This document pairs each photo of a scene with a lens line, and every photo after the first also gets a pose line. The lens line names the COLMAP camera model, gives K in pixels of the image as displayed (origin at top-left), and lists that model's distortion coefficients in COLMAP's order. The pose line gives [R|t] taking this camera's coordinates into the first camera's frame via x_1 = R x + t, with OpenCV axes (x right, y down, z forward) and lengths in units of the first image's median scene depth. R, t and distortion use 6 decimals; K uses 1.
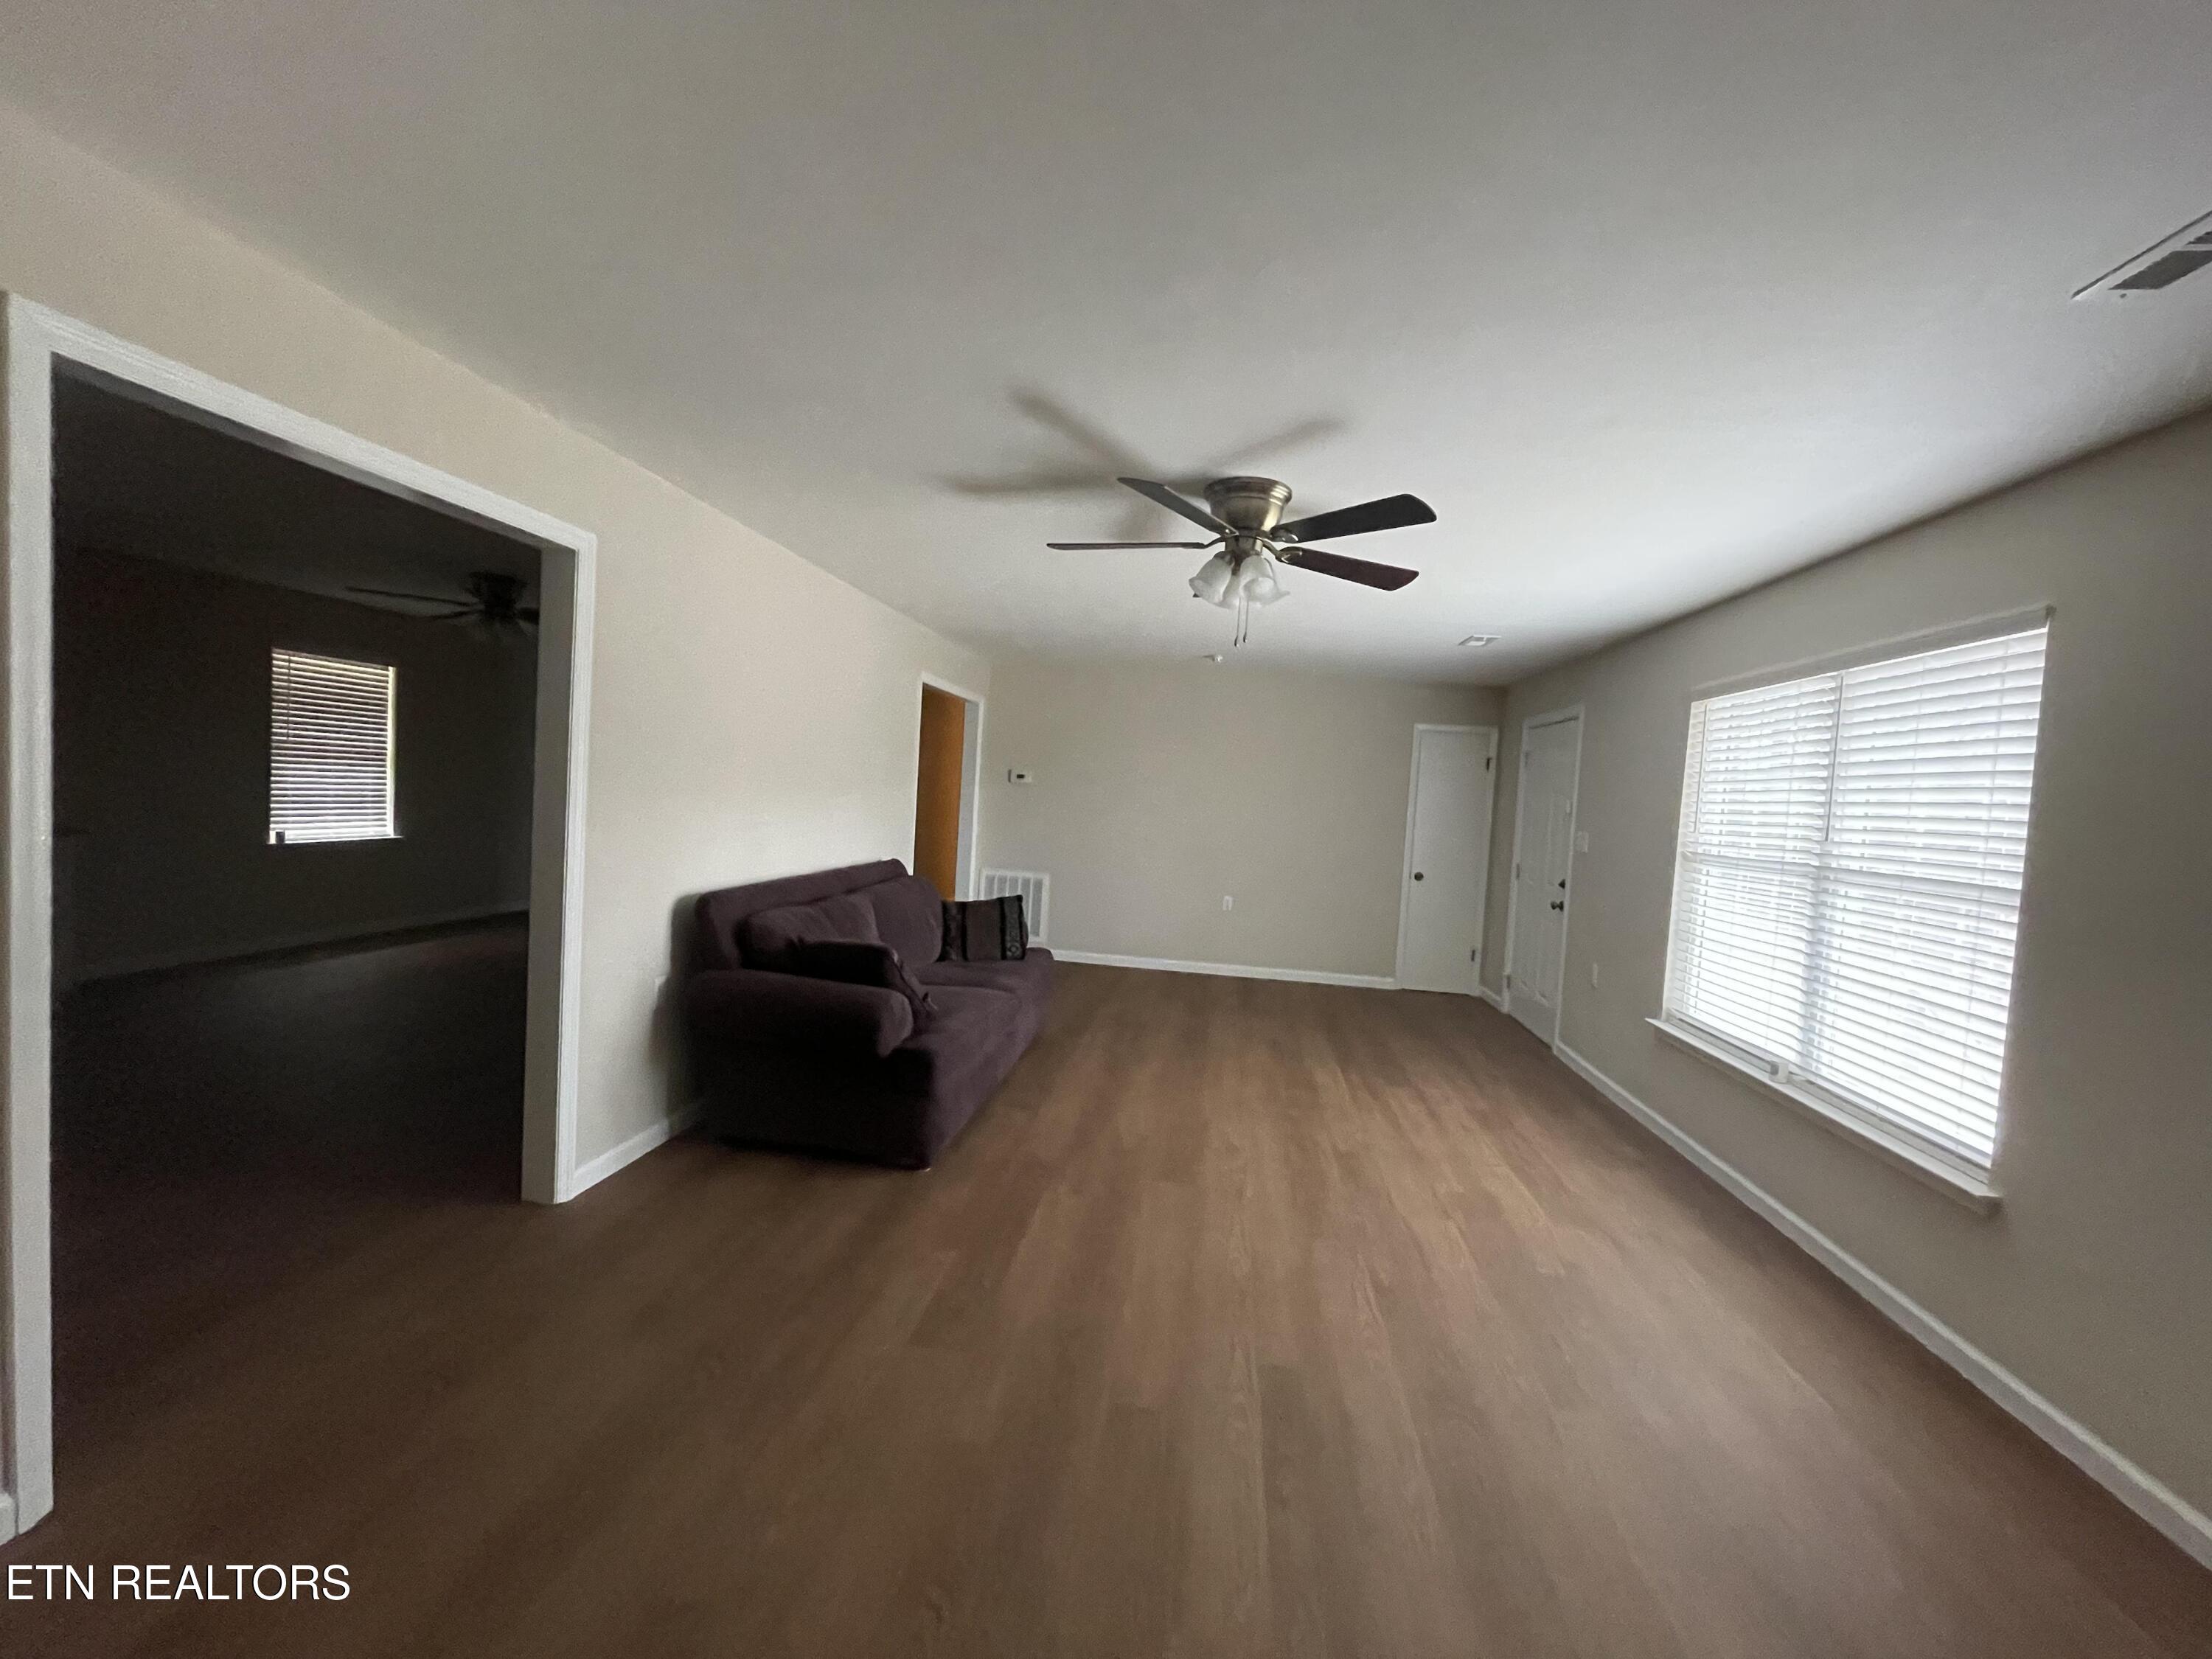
lens RADIAL K [[886.9, 0, 1103.0], [0, 886.9, 830.7], [0, 0, 1]] dist [-0.000527, 0.000065]
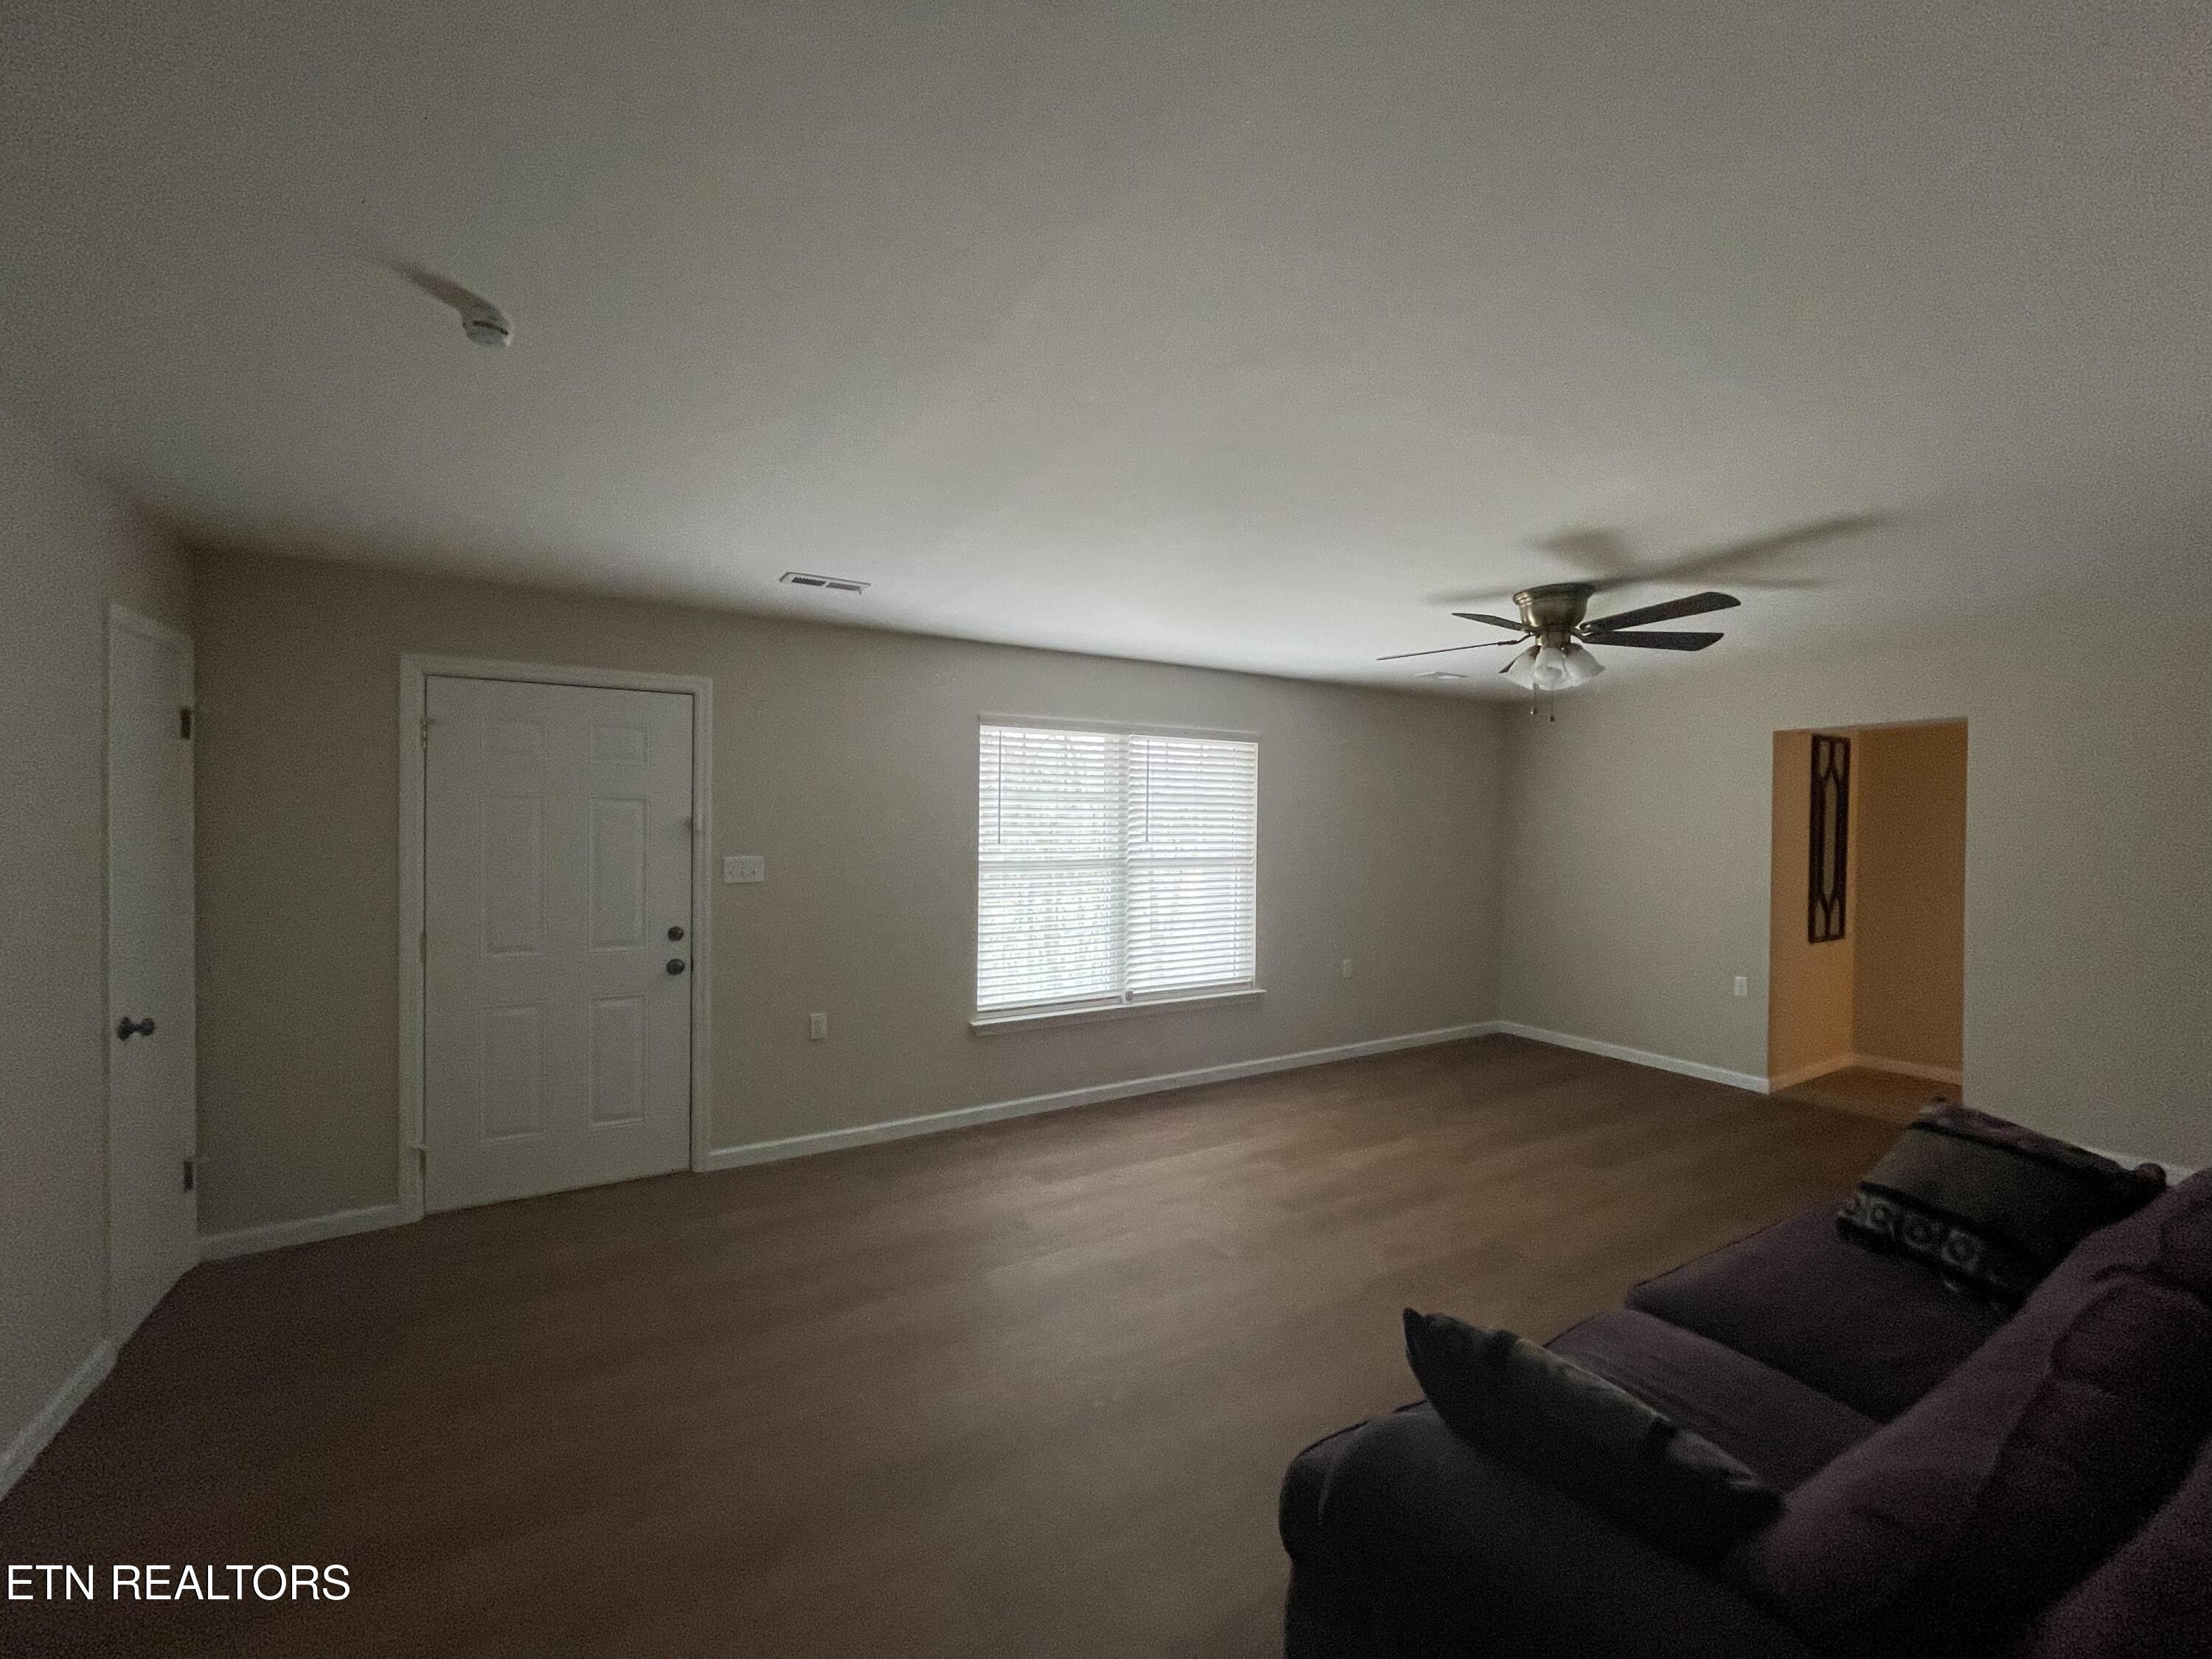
lens RADIAL K [[886.9, 0, 1095.0], [0, 886.9, 830.2], [0, 0, 1]] dist [-0.000527, 0.000065]
pose [[-0.616005, -0.081980, 0.783465, -0.353329], [-0.015720, 0.995651, 0.091823, -0.145541], [-0.787585, 0.044248, -0.614615, 1.920411]]
